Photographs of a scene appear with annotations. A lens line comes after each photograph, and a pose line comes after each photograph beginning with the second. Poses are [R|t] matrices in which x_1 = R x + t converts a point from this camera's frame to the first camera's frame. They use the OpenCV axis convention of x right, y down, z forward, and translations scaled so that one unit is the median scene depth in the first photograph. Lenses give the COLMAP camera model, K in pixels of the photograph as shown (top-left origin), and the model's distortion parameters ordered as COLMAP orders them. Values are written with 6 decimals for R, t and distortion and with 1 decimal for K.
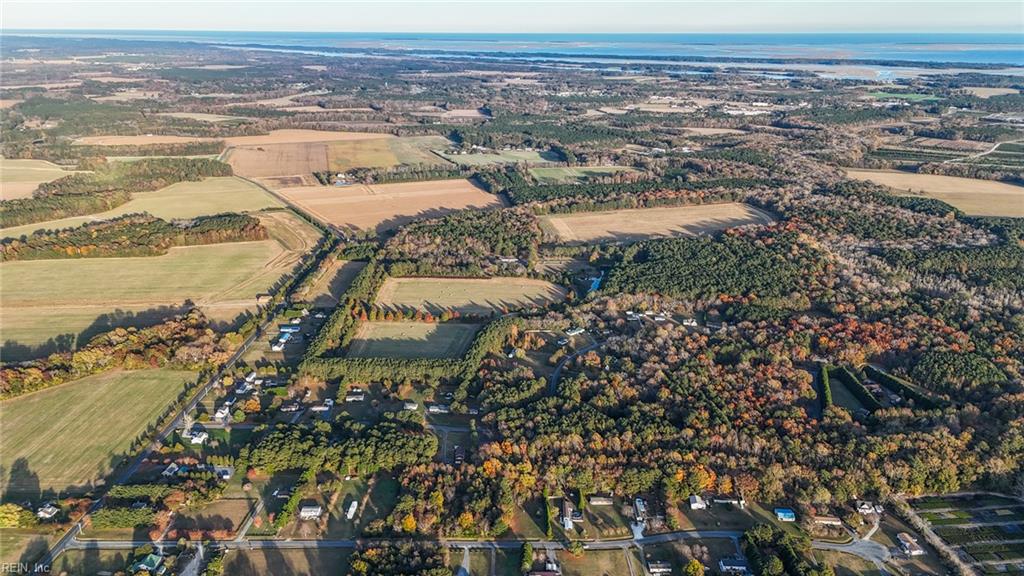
lens RADIAL K [[757.7, 0, 515.6], [0, 757.7, 285.4], [0, 0, 1]] dist [0.069525, -0.065233]
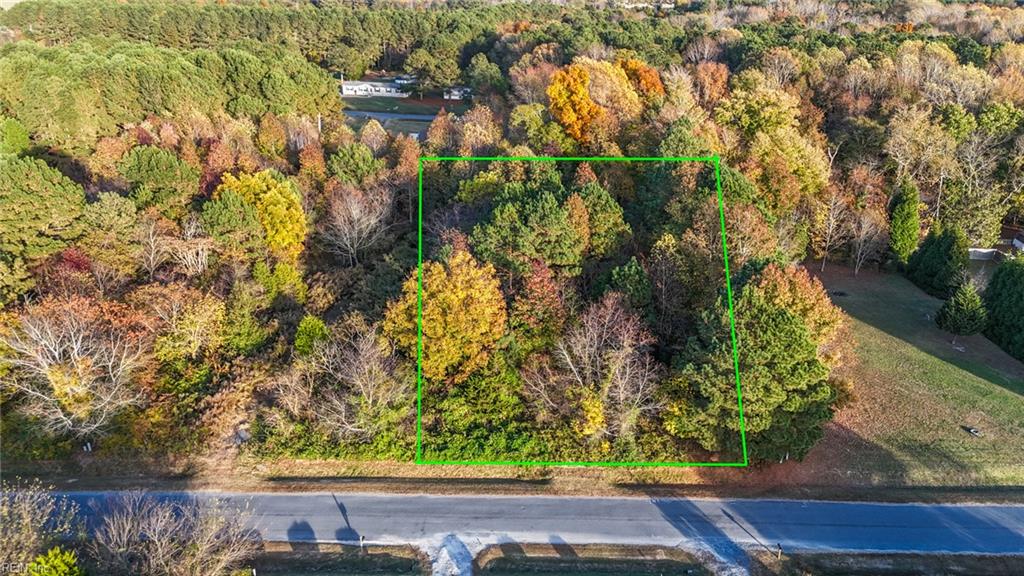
lens RADIAL K [[757.7, 0, 515.6], [0, 757.7, 285.4], [0, 0, 1]] dist [0.069525, -0.065233]
pose [[0.999981, 0.001318, 0.006042, -0.055314], [-0.001761, 0.997269, 0.073836, 0.296025], [-0.005928, -0.073845, 0.997252, 0.886738]]
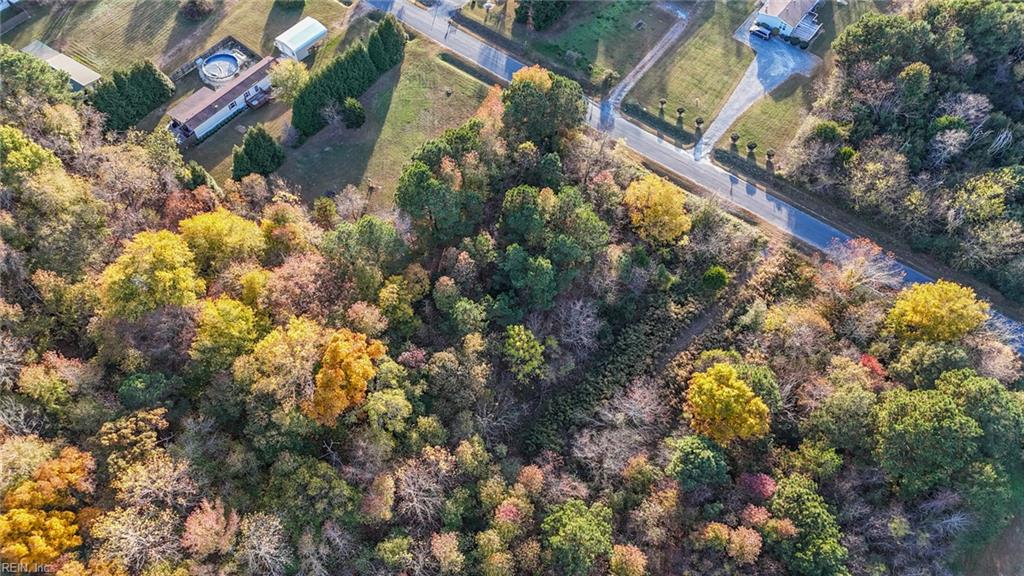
lens RADIAL K [[757.7, 0, 515.6], [0, 757.7, 285.4], [0, 0, 1]] dist [0.069525, -0.065233]
pose [[-0.806410, -0.514341, 0.291817, -0.106921], [0.159964, 0.285346, 0.944981, 0.112485], [-0.569311, 0.808722, -0.147829, 1.080101]]
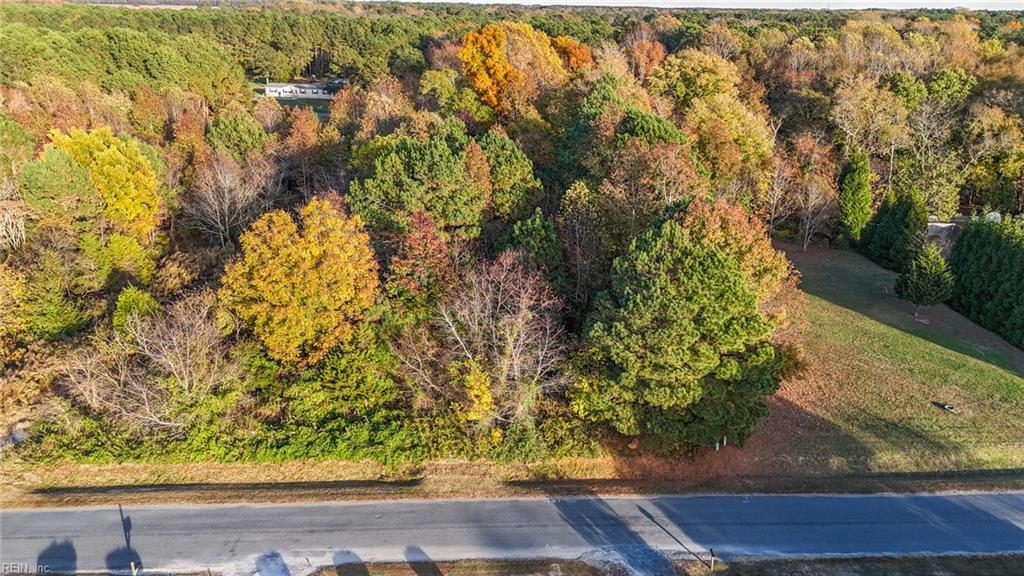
lens RADIAL K [[757.7, 0, 515.6], [0, 757.7, 285.4], [0, 0, 1]] dist [0.069525, -0.065233]
pose [[0.998129, -0.015485, 0.059147, -0.044141], [0.013382, 0.999270, 0.035785, 0.307548], [-0.059658, -0.034926, 0.997608, 0.909810]]
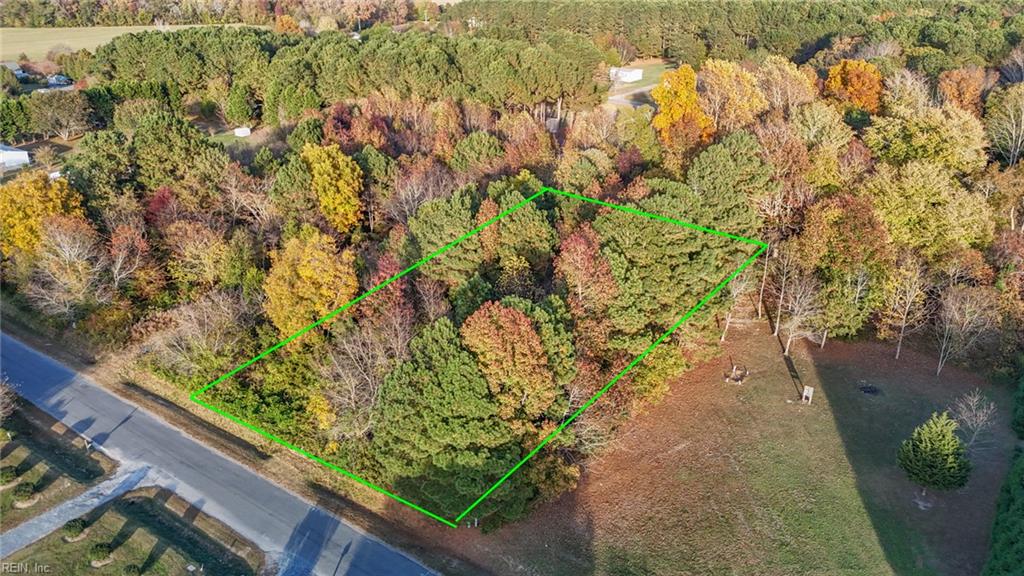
lens RADIAL K [[757.7, 0, 515.6], [0, 757.7, 285.4], [0, 0, 1]] dist [0.069525, -0.065233]
pose [[0.813839, 0.206039, -0.543337, 0.035784], [-0.156112, 0.978178, 0.137103, 0.285474], [0.559728, -0.026759, 0.828244, 0.919376]]
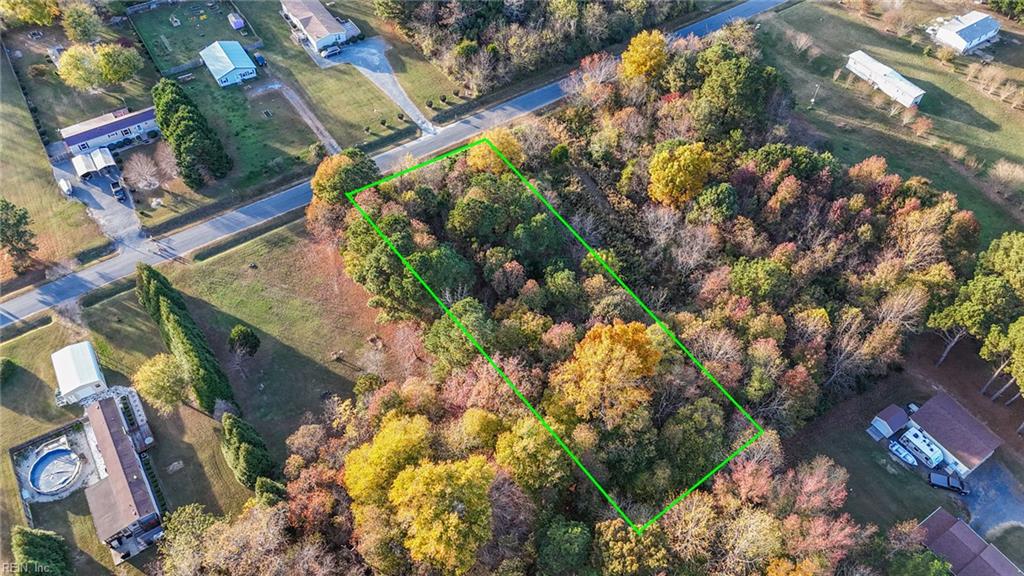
lens RADIAL K [[757.7, 0, 515.6], [0, 757.7, 285.4], [0, 0, 1]] dist [0.069525, -0.065233]
pose [[-0.822698, 0.423484, -0.379249, 0.041639], [-0.206519, 0.398907, 0.893433, 0.102973], [0.529640, 0.813348, -0.240723, 1.108581]]
